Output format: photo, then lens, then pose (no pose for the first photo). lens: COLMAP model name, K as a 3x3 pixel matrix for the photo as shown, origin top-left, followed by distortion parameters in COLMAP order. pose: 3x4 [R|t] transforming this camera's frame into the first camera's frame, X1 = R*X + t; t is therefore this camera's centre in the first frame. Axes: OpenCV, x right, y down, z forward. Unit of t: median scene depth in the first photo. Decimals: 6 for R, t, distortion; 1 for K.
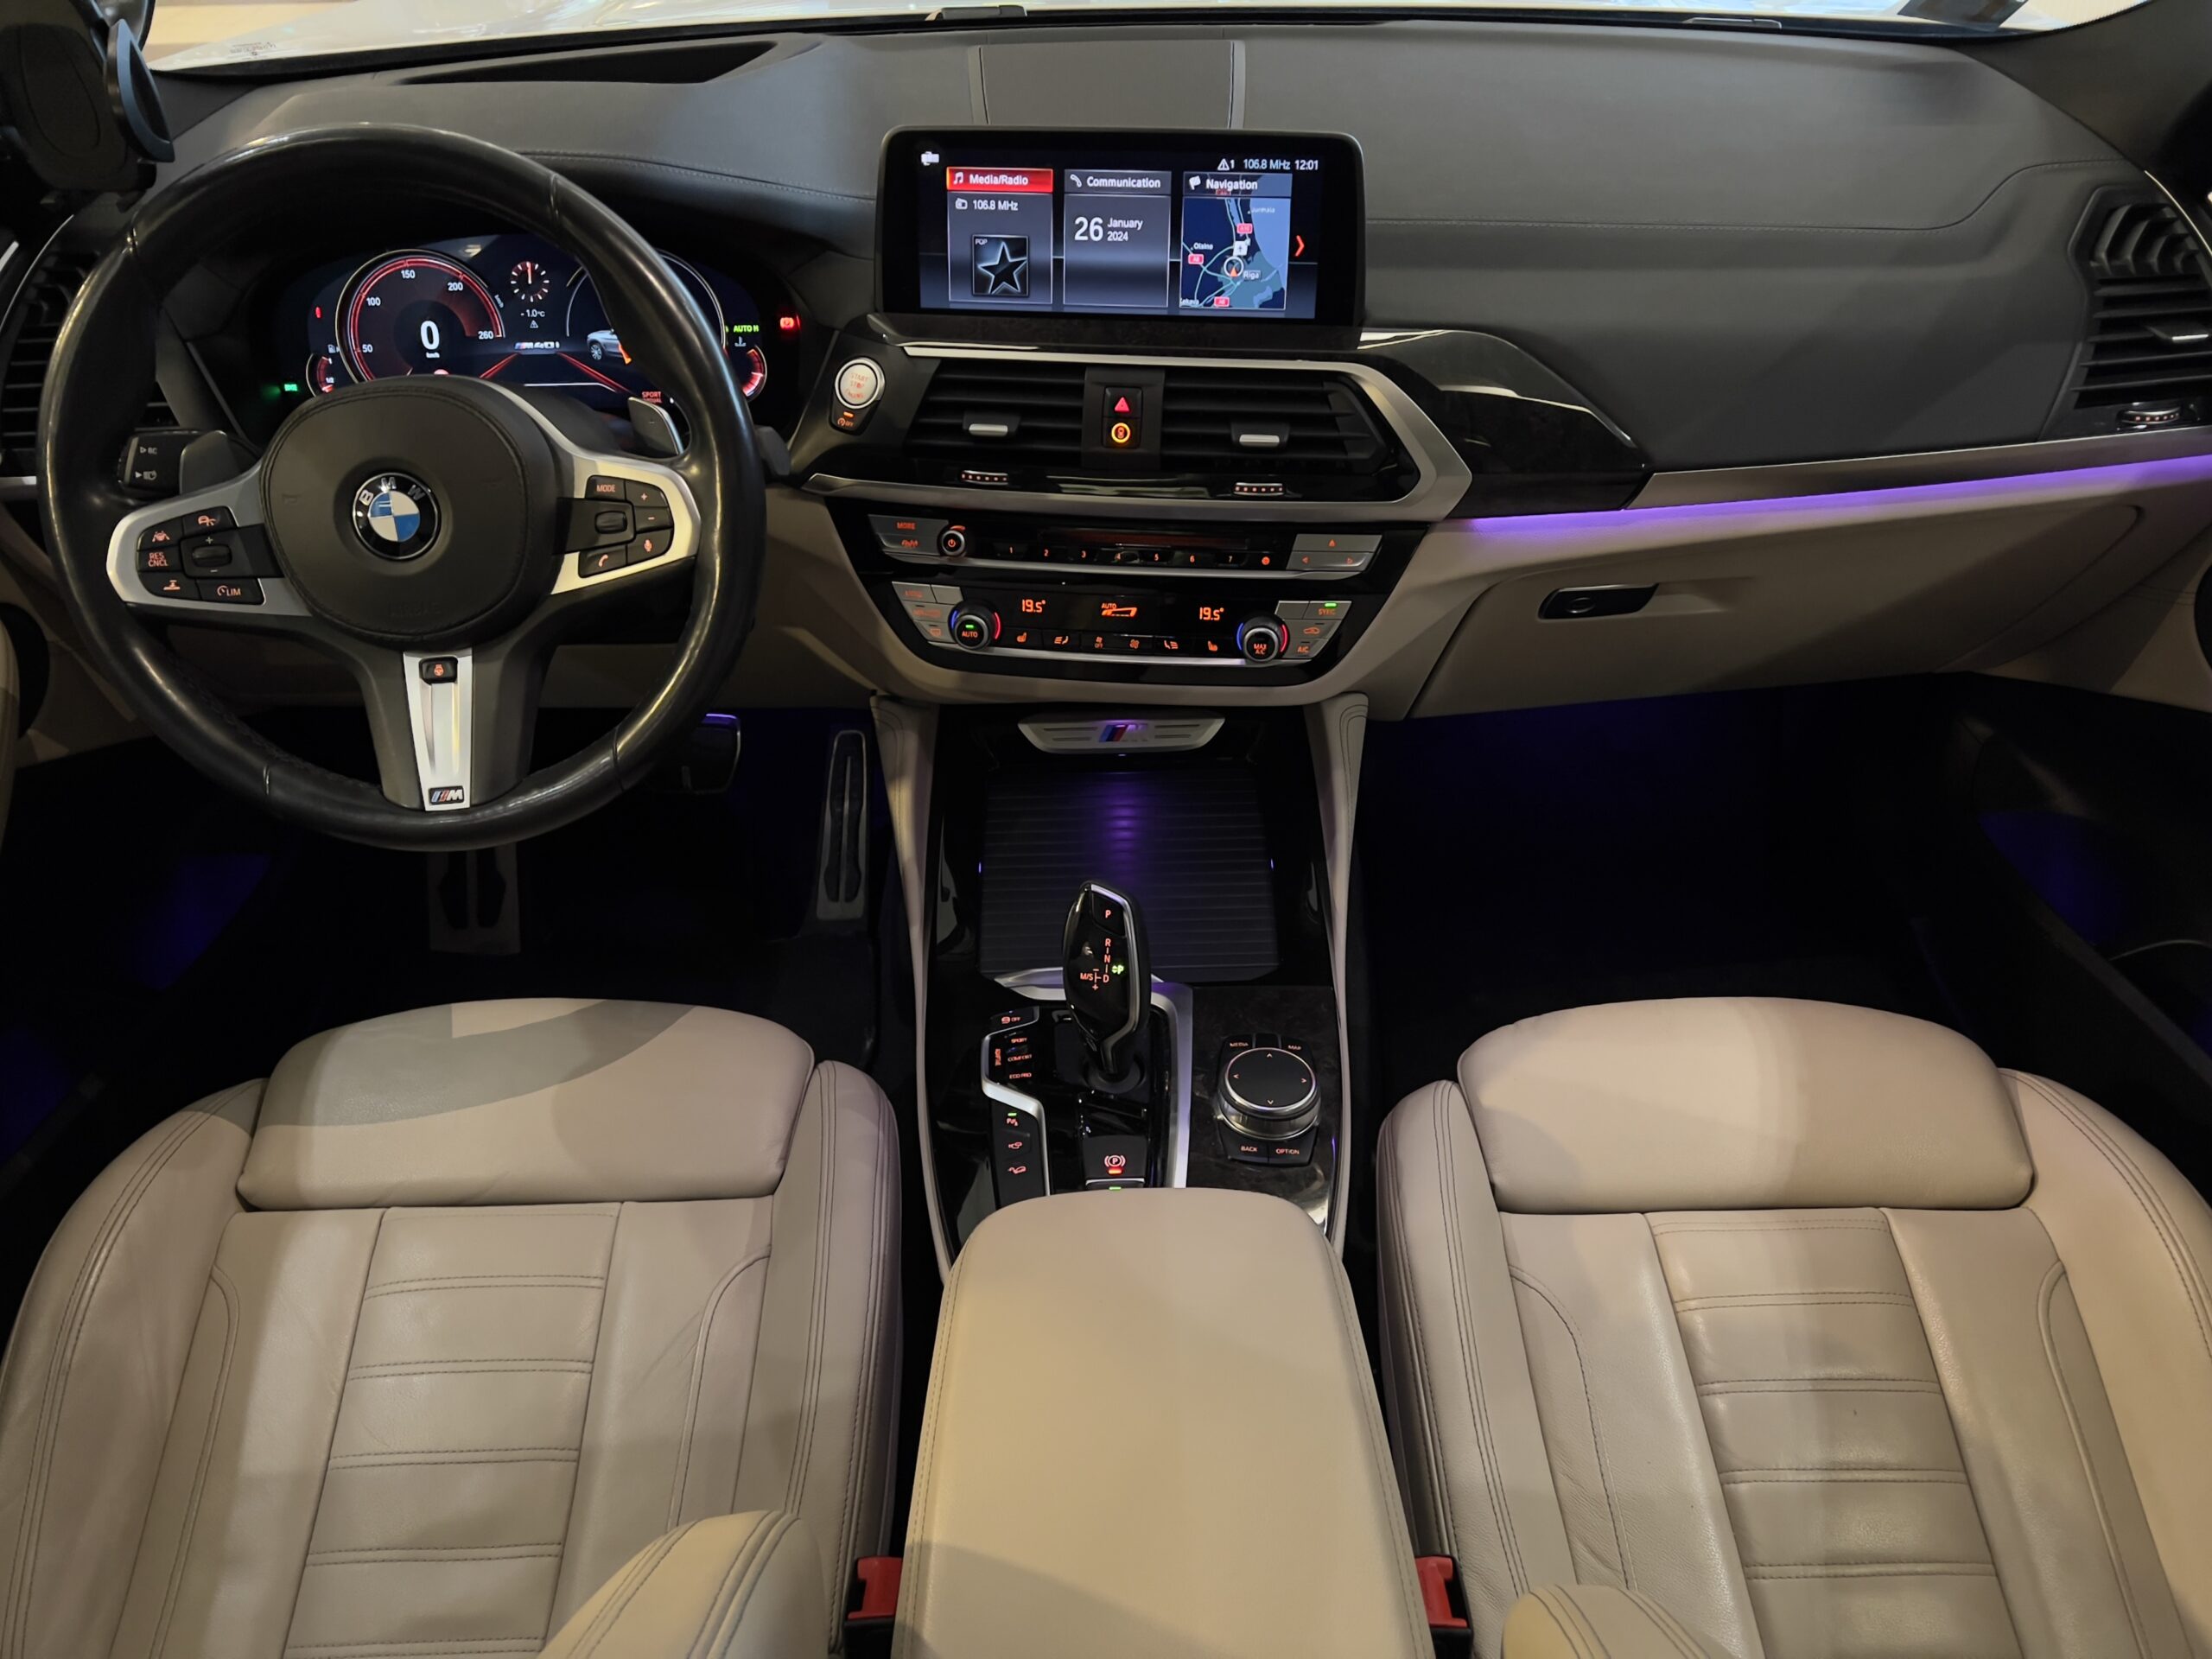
lens RADIAL K [[1704.0, 0, 1130.0], [0, 1704.0, 844.9], [0, 0, 1]] dist [0.052181, -0.078618]
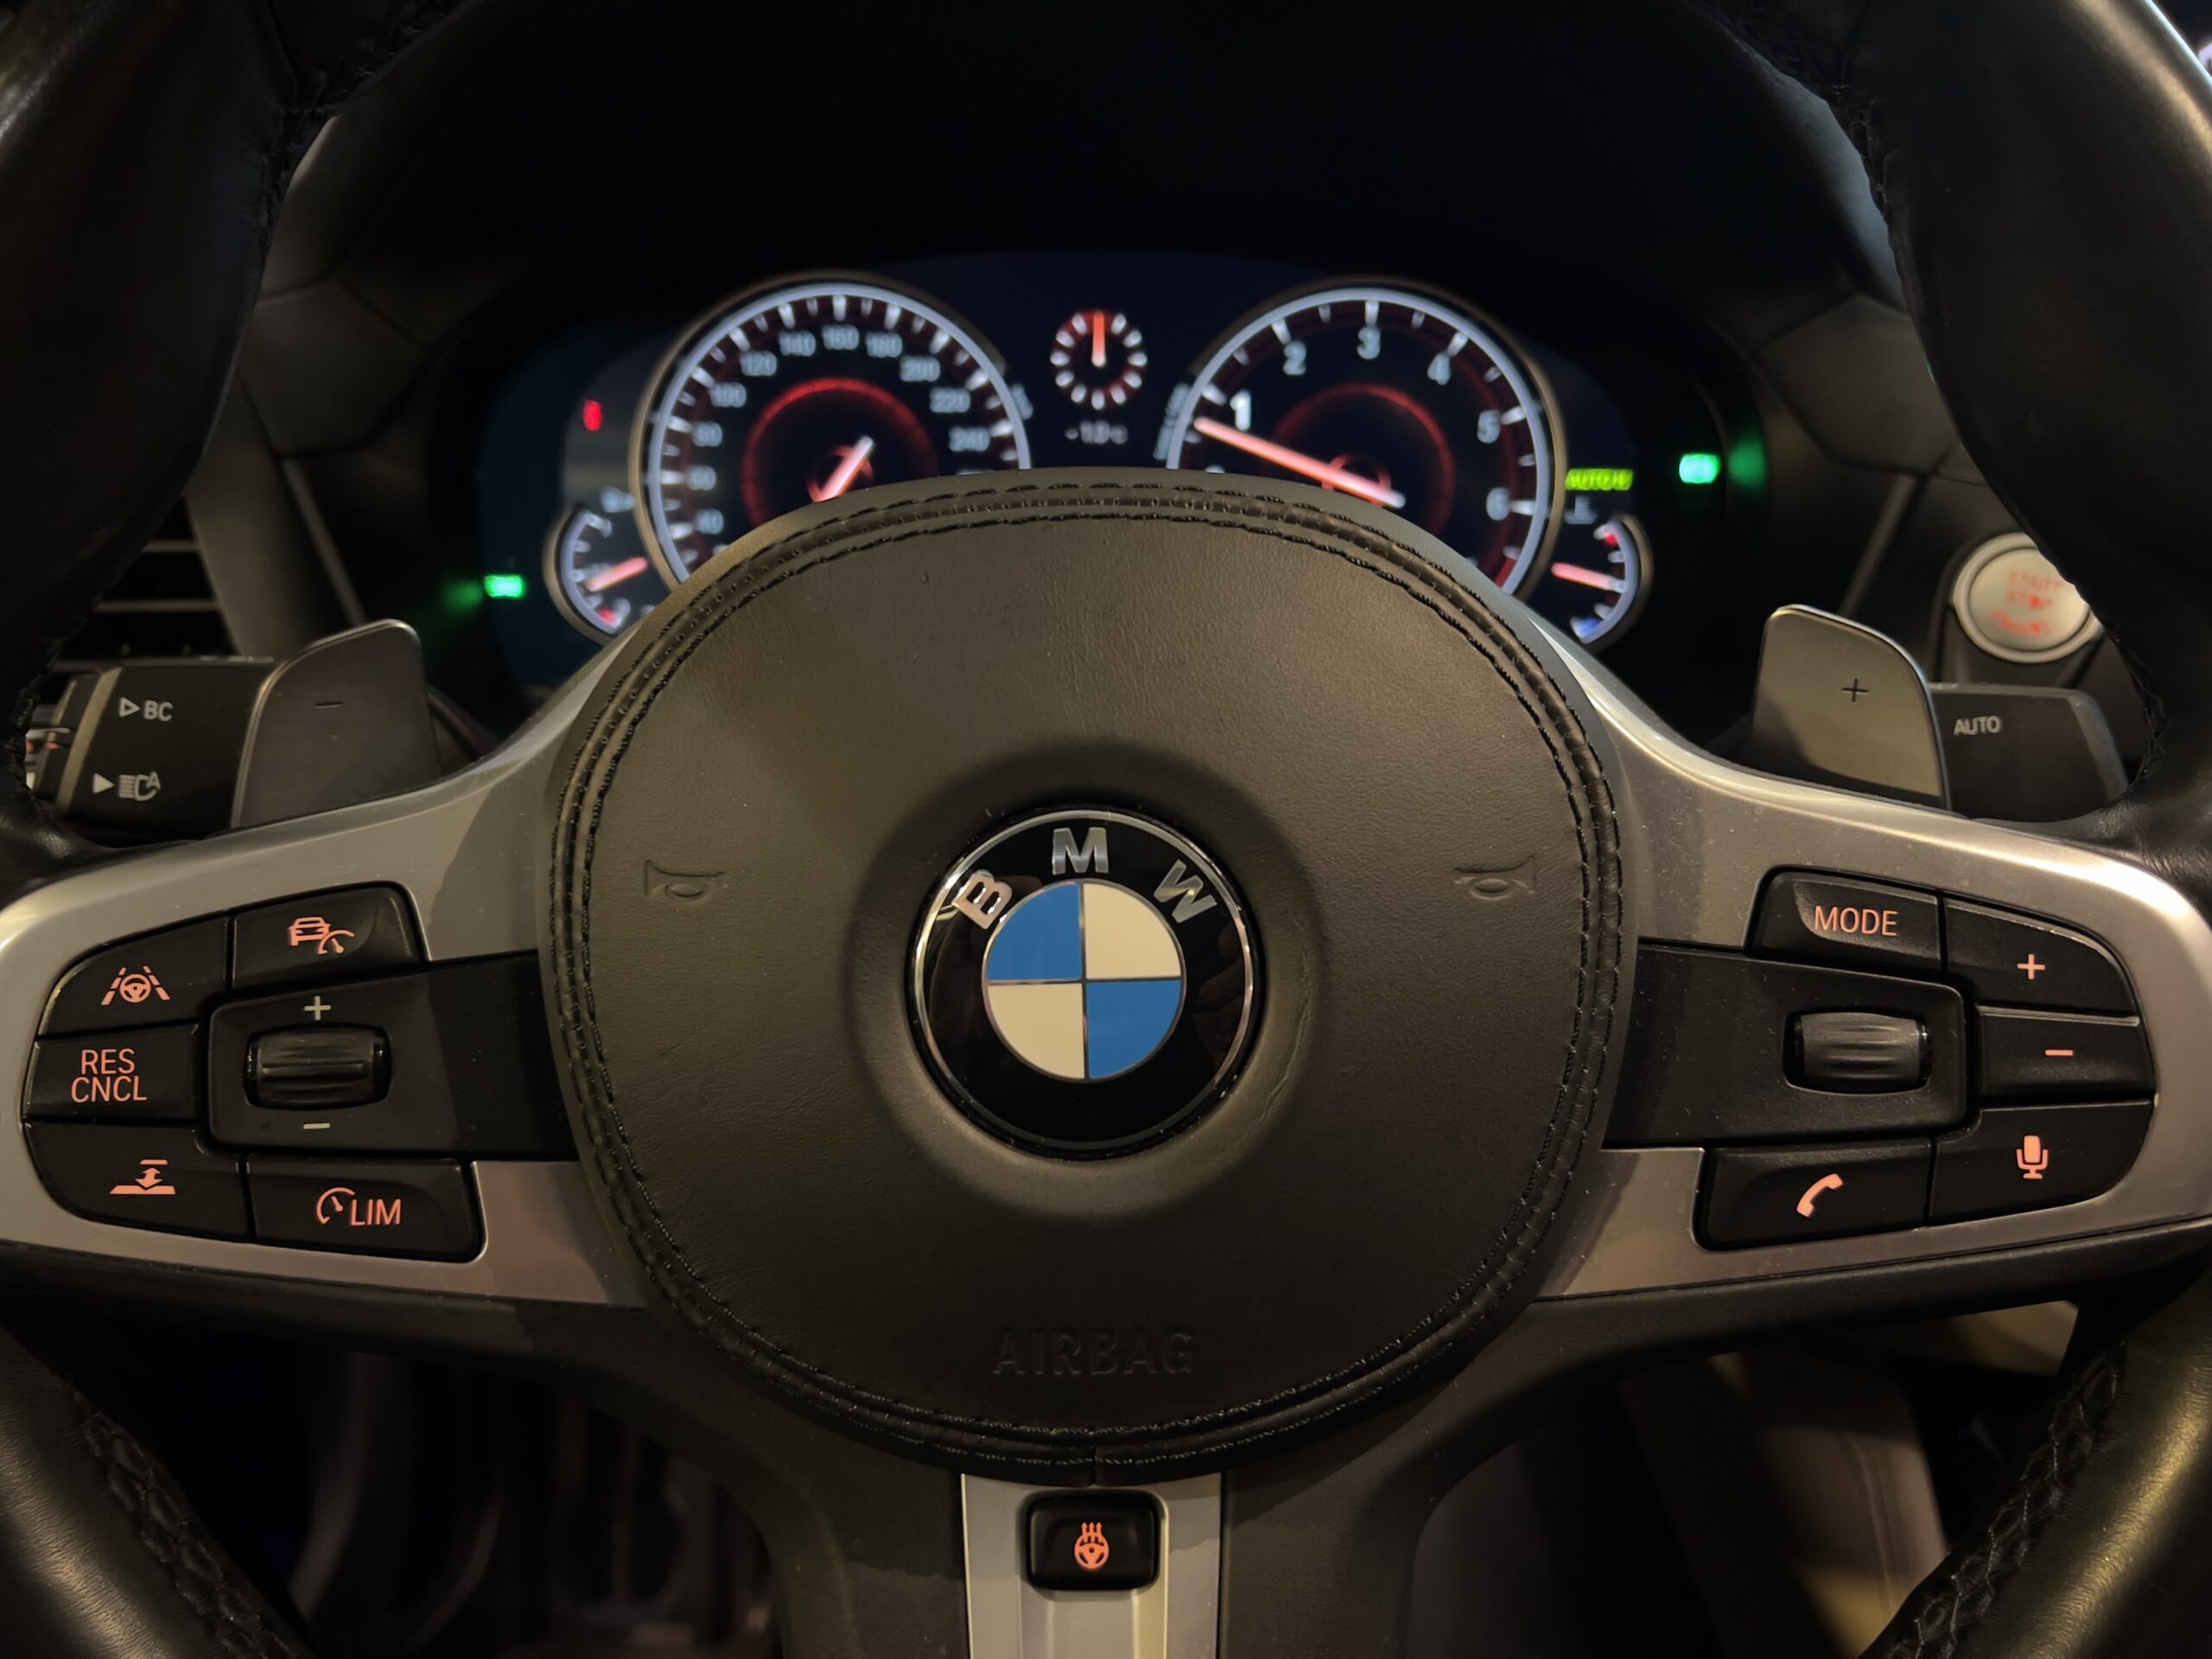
lens RADIAL K [[1704.0, 0, 1074.8], [0, 1704.0, 854.0], [0, 0, 1]] dist [0.052181, -0.078618]
pose [[0.998515, 0.037125, -0.039863, -0.354272], [-0.043682, 0.982923, -0.178757, -0.141124], [0.032546, 0.180233, 0.983085, 0.644989]]
